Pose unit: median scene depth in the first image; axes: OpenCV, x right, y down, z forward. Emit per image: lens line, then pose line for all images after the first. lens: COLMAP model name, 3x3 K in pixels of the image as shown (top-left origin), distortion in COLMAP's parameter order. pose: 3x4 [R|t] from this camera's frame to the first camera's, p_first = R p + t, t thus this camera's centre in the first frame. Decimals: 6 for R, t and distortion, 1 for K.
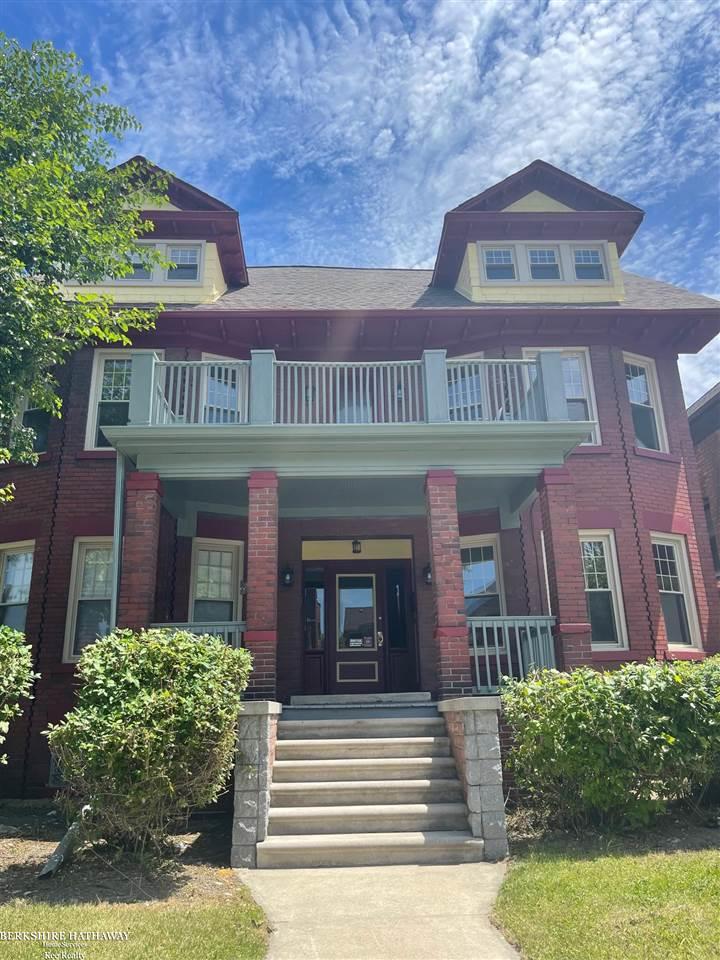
lens RADIAL K [[721.0, 0, 363.2], [0, 721.0, 481.7], [0, 0, 1]] dist [0.047825, -0.076952]
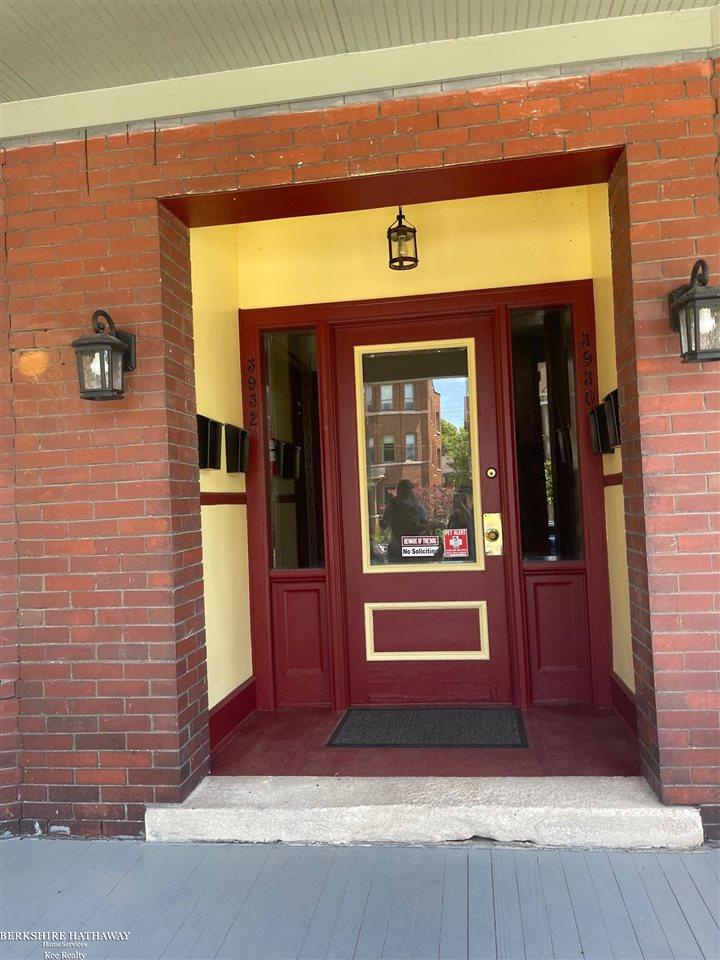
lens RADIAL K [[721.0, 0, 363.2], [0, 721.0, 481.7], [0, 0, 1]] dist [0.047825, -0.076952]
pose [[0.983430, -0.021160, -0.180050, 0.025245], [0.074406, 0.952772, 0.294431, 0.093232], [0.165316, -0.302949, 0.938559, 0.691875]]
